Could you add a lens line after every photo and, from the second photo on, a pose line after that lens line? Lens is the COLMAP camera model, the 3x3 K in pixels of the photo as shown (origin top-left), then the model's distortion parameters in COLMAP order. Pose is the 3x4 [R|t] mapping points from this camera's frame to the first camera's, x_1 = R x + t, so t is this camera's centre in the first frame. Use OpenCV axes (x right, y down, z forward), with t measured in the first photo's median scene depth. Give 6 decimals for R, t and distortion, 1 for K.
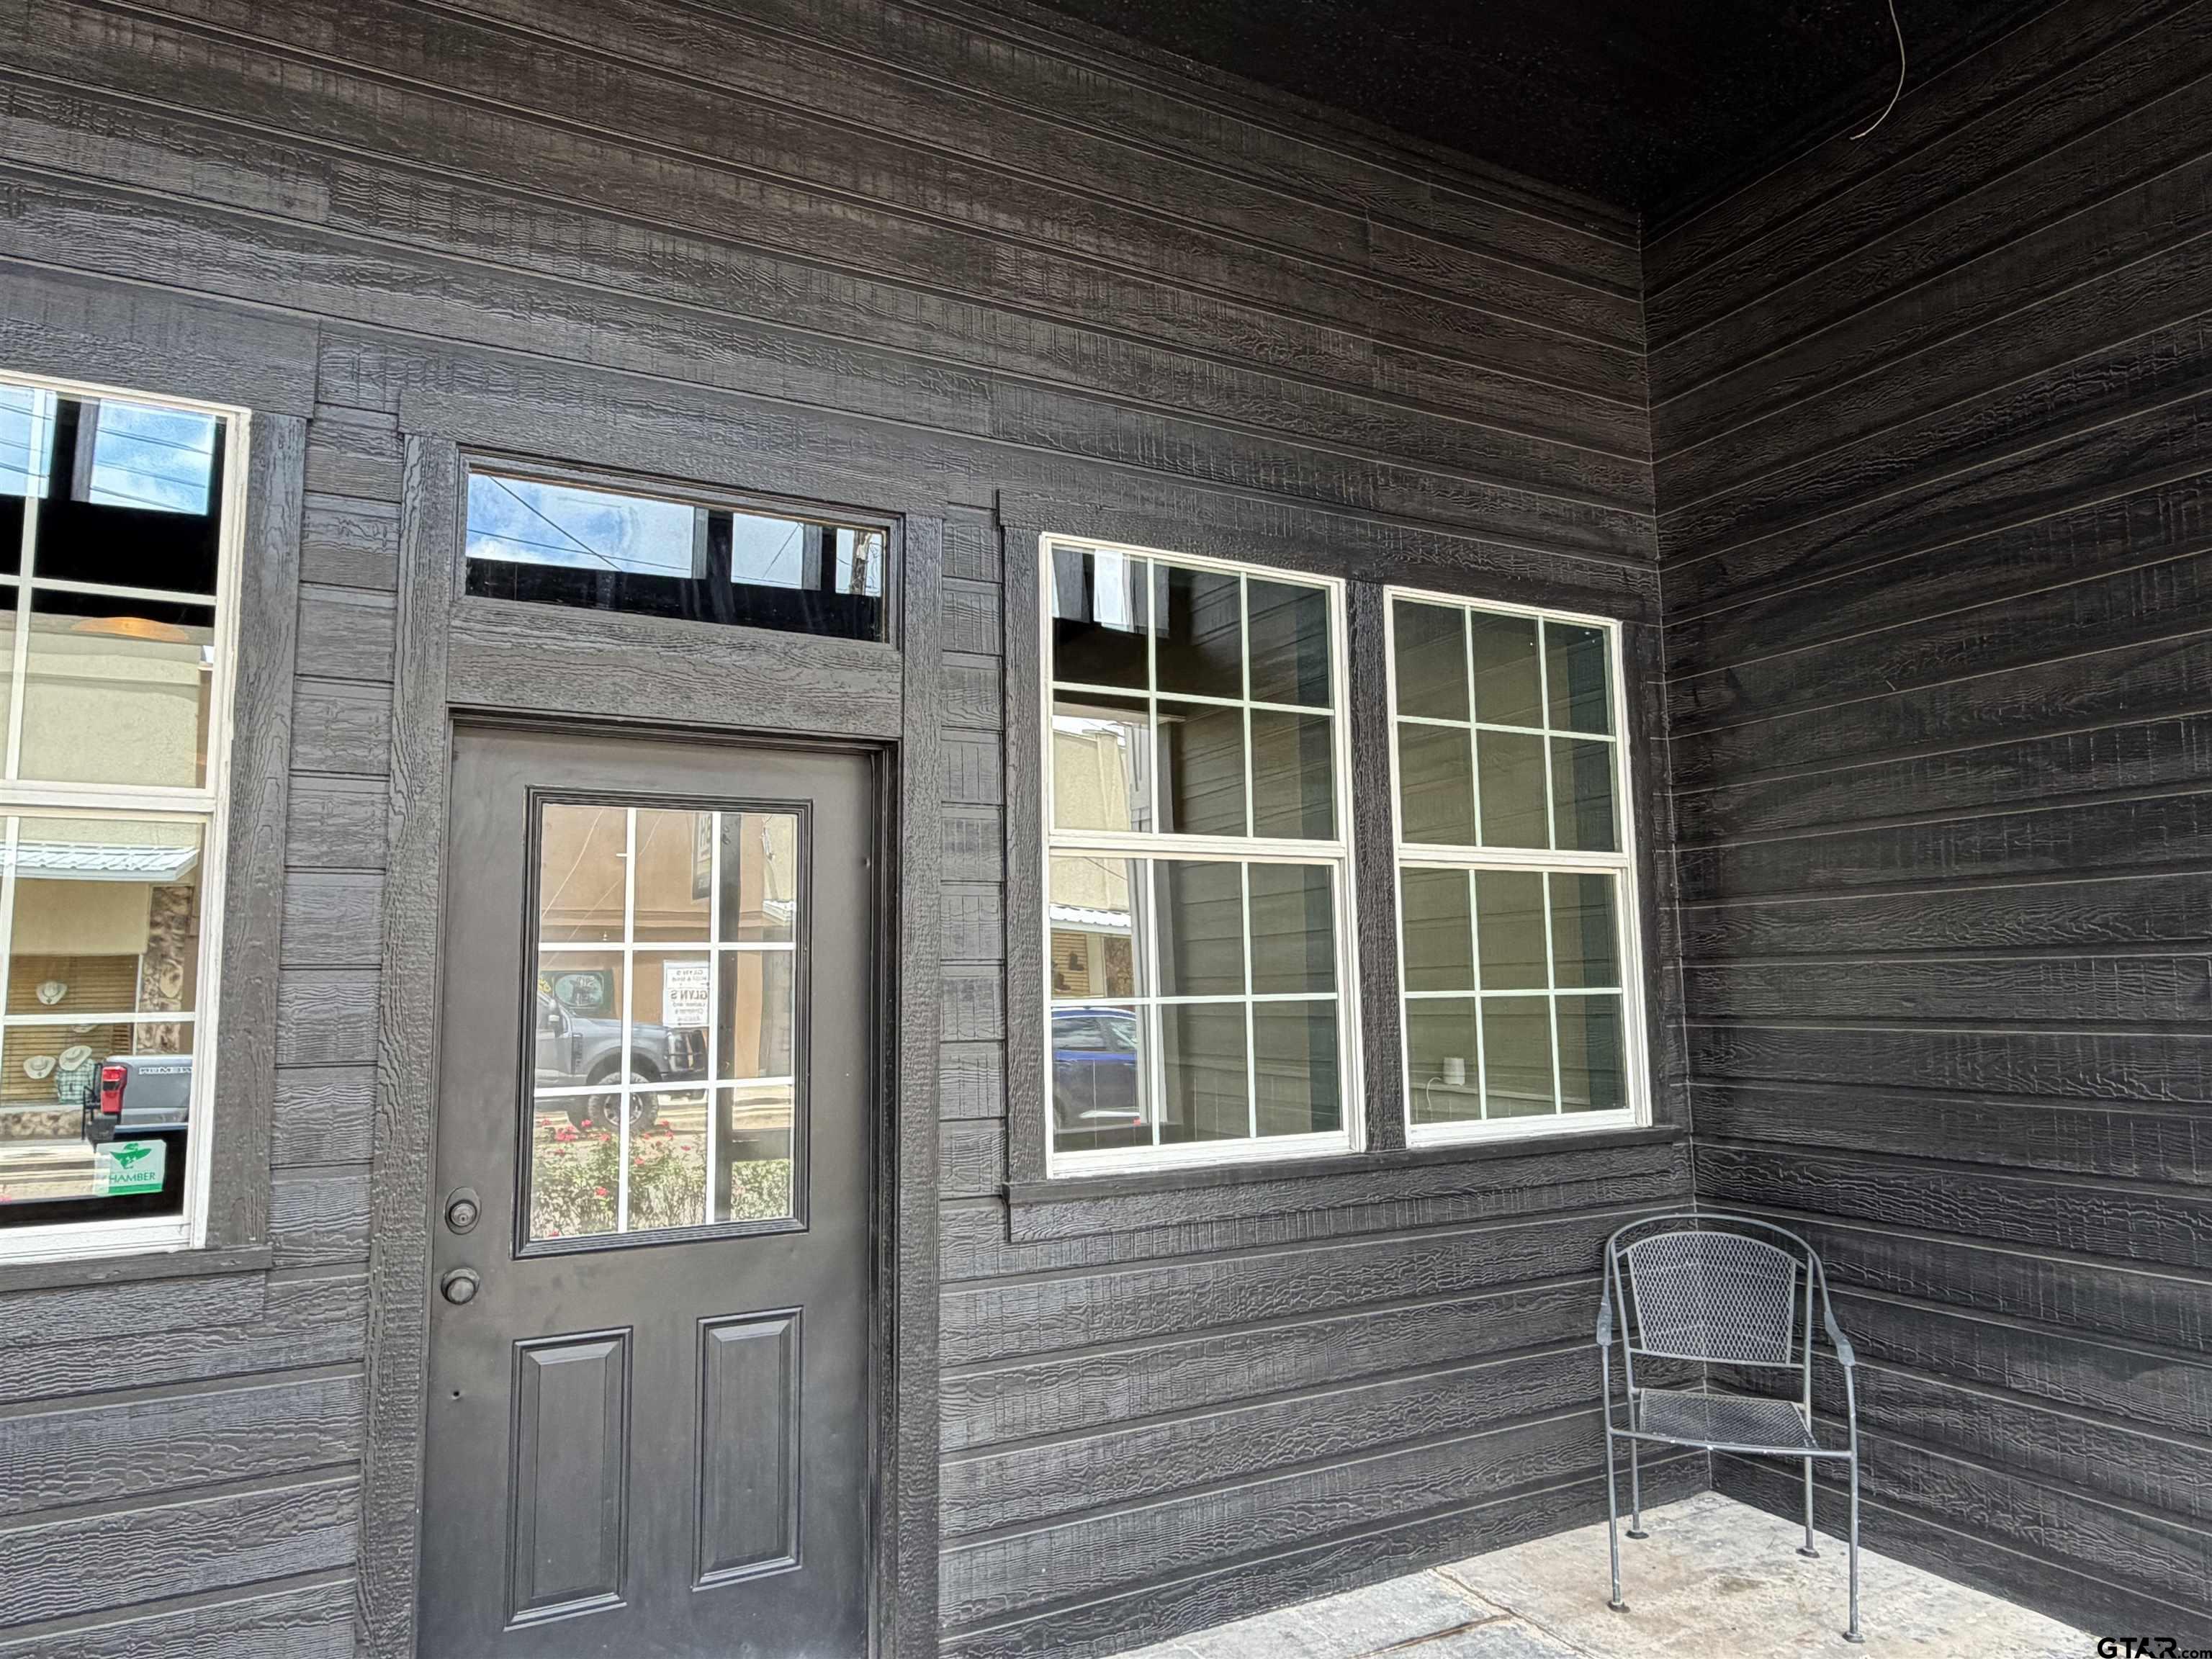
lens RADIAL K [[1387.9, 0, 1102.7], [0, 1387.9, 838.0], [0, 0, 1]] dist [-0.001039, 0.001752]
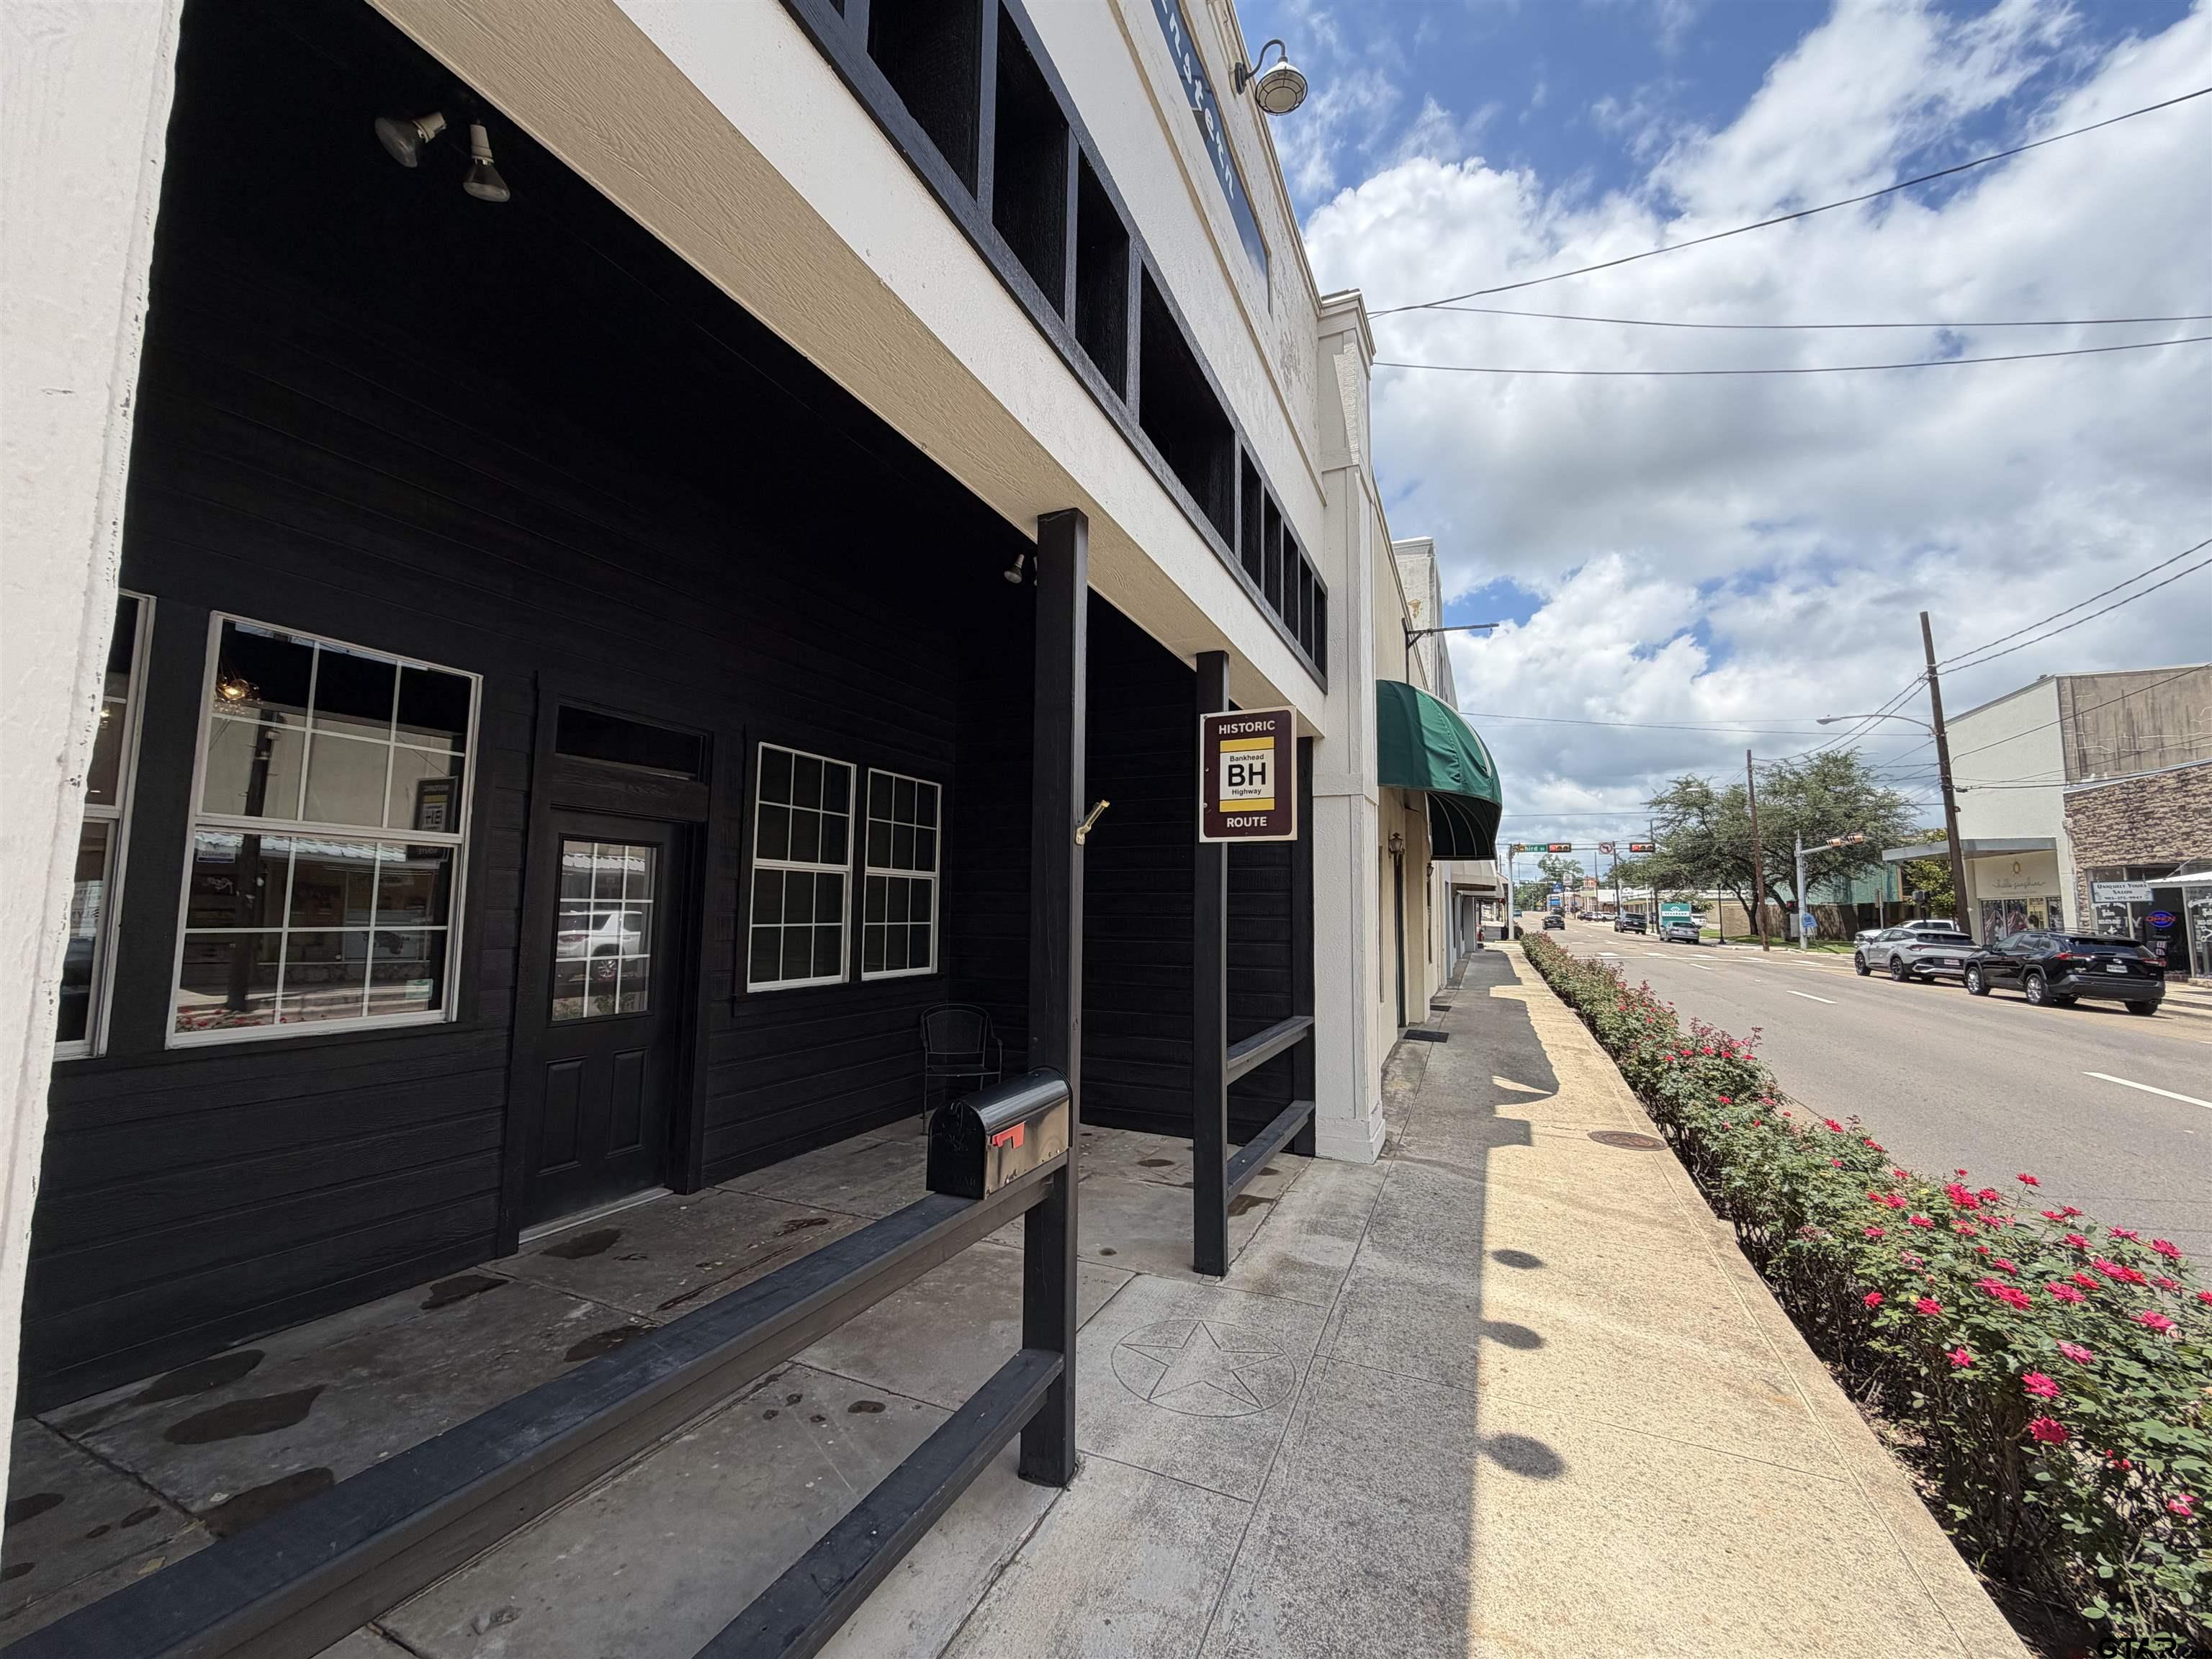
lens RADIAL K [[881.4, 0, 1099.0], [0, 881.4, 830.0], [0, 0, 1]] dist [-0.000037, 0.000263]
pose [[0.787110, 0.081377, 0.611421, -0.516731], [-0.090116, 0.995794, -0.016524, -0.085265], [-0.610194, -0.042093, 0.791133, -0.653704]]
